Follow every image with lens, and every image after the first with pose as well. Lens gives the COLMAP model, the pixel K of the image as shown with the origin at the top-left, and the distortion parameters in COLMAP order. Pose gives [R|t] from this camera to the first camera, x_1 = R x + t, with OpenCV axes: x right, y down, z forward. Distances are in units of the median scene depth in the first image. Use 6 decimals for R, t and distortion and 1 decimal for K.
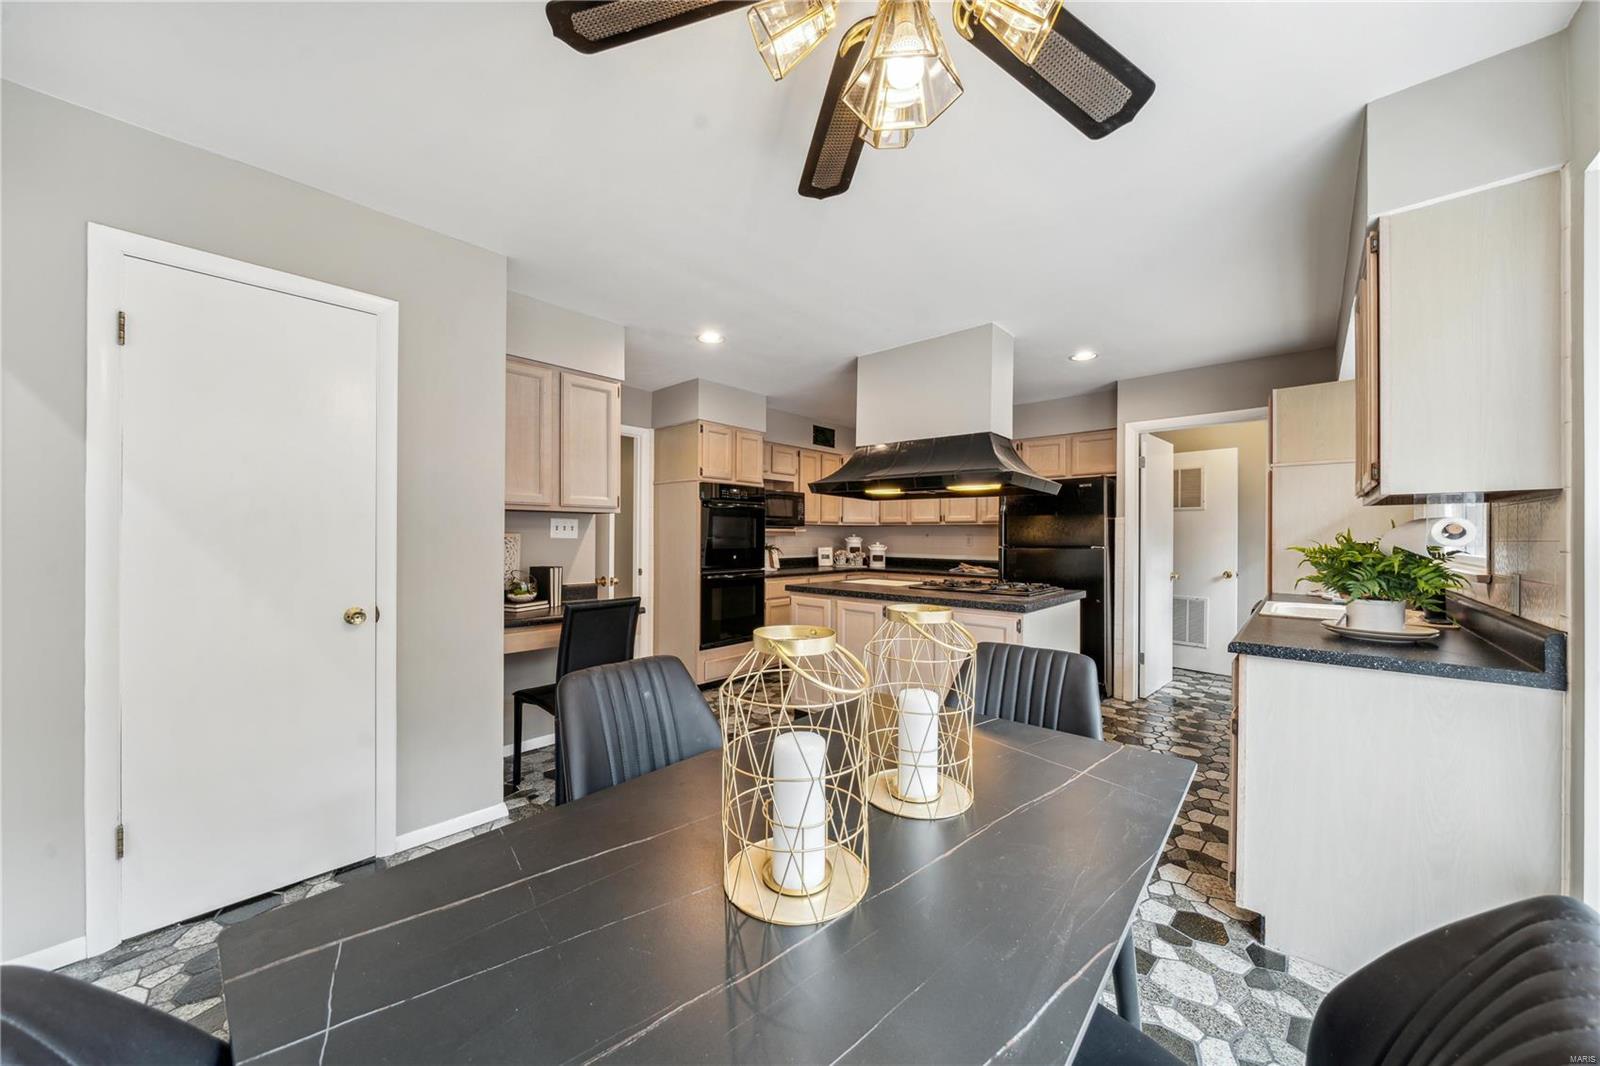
lens RADIAL K [[555.3, 0, 803.2], [0, 555.3, 536.5], [0, 0, 1]] dist [-0.004584, -0.000118]
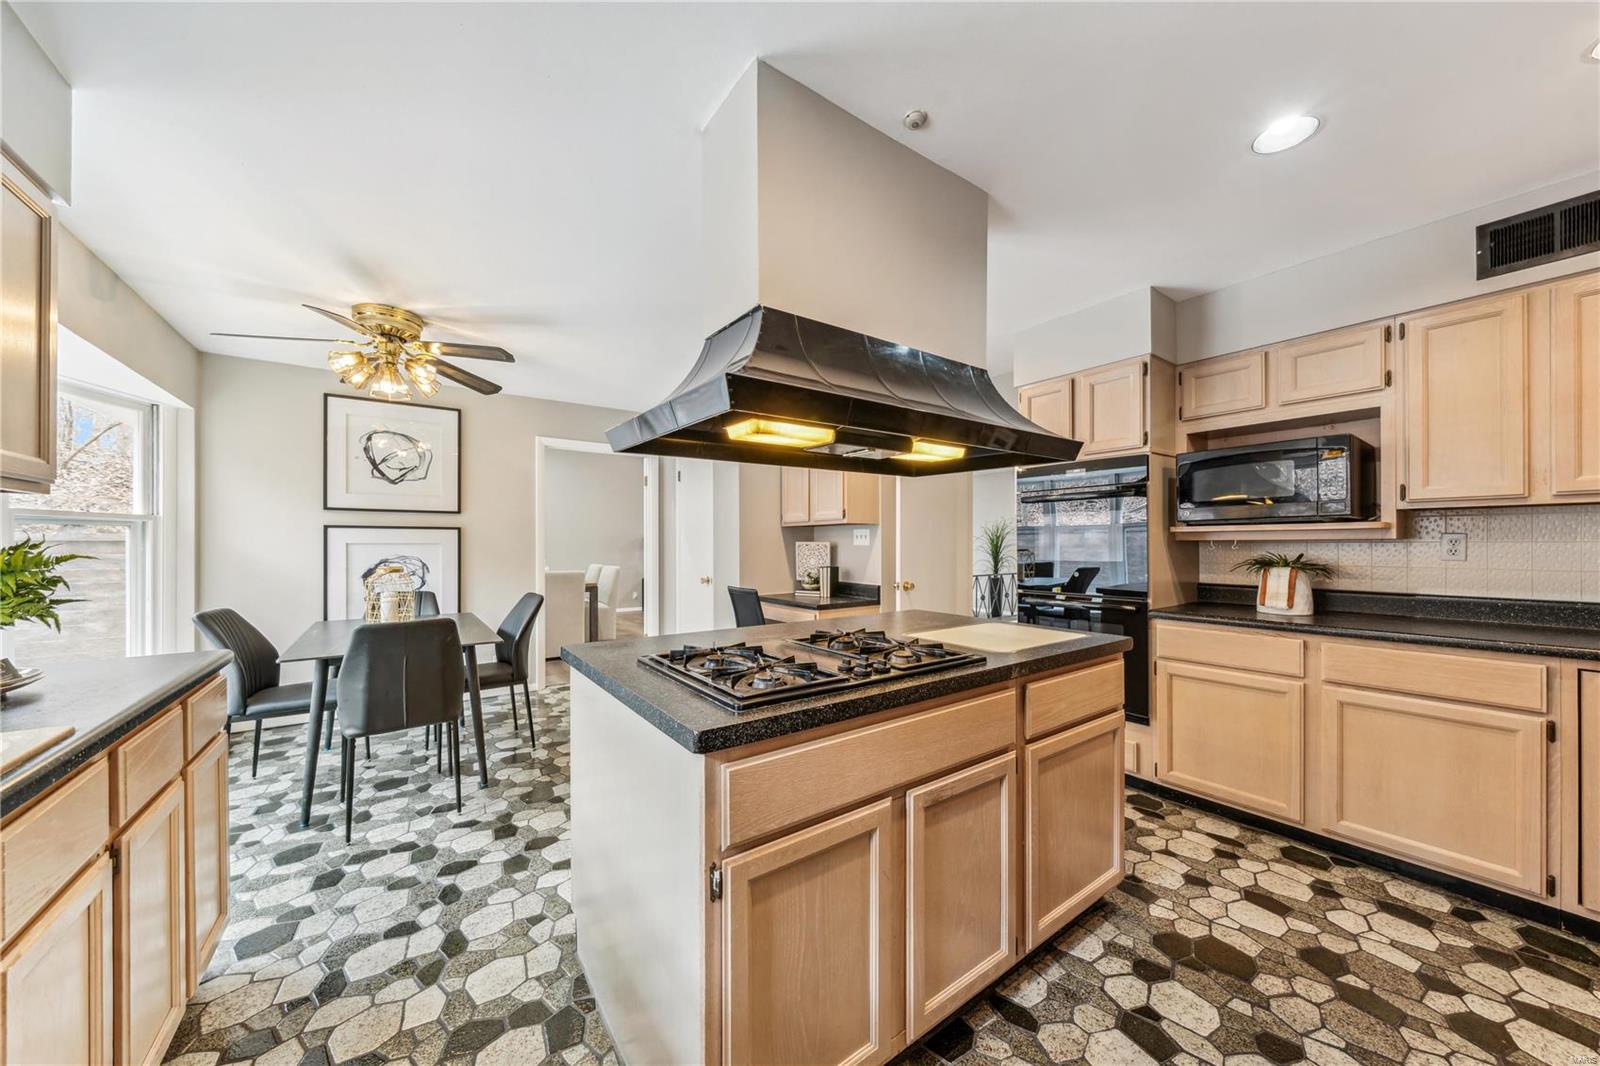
lens RADIAL K [[555.3, 0, 800.4], [0, 555.3, 544.2], [0, 0, 1]] dist [-0.004584, -0.000118]
pose [[-0.213309, -0.006637, -0.976962, 0.477231], [0.002709, 0.999969, -0.007385, 0.006120], [0.976981, -0.004222, -0.213284, 0.691146]]
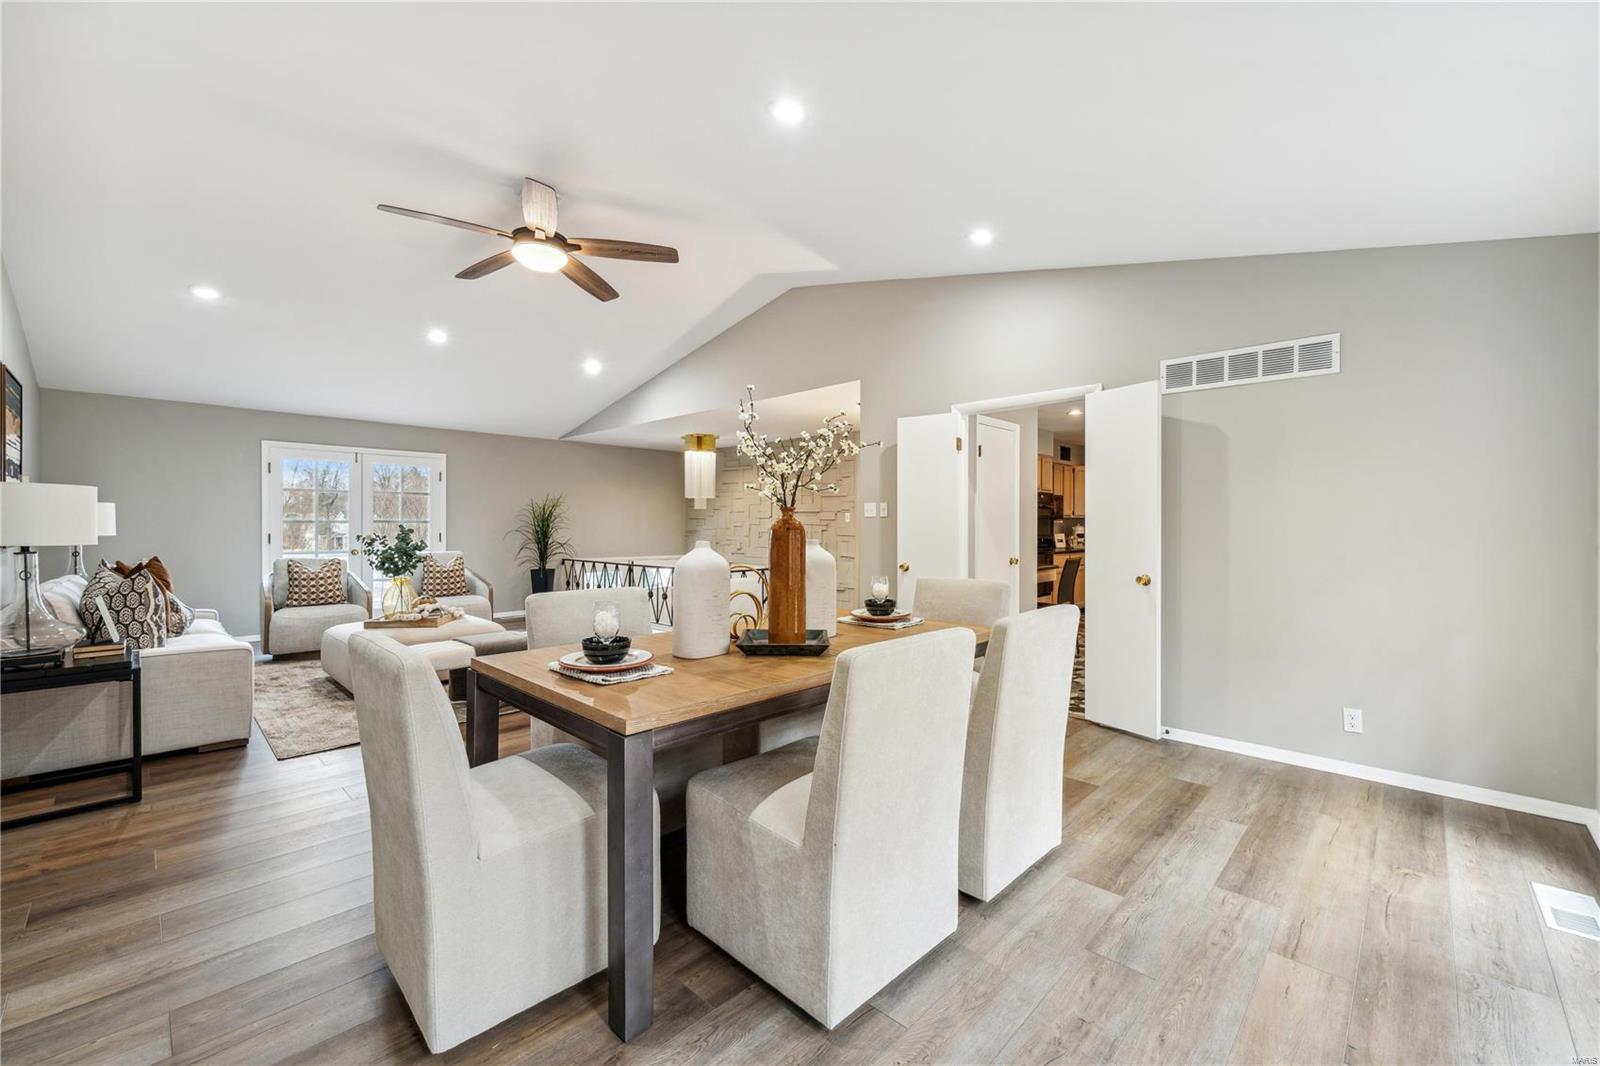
lens RADIAL K [[642.5, 0, 801.4], [0, 642.5, 534.5], [0, 0, 1]] dist [0.000157, -0.000032]
pose [[0.999186, -0.000565, -0.040327, -0.604159], [0.000878, 0.999970, 0.007748, 0.009874], [0.040322, -0.007778, 0.999156, -0.682653]]
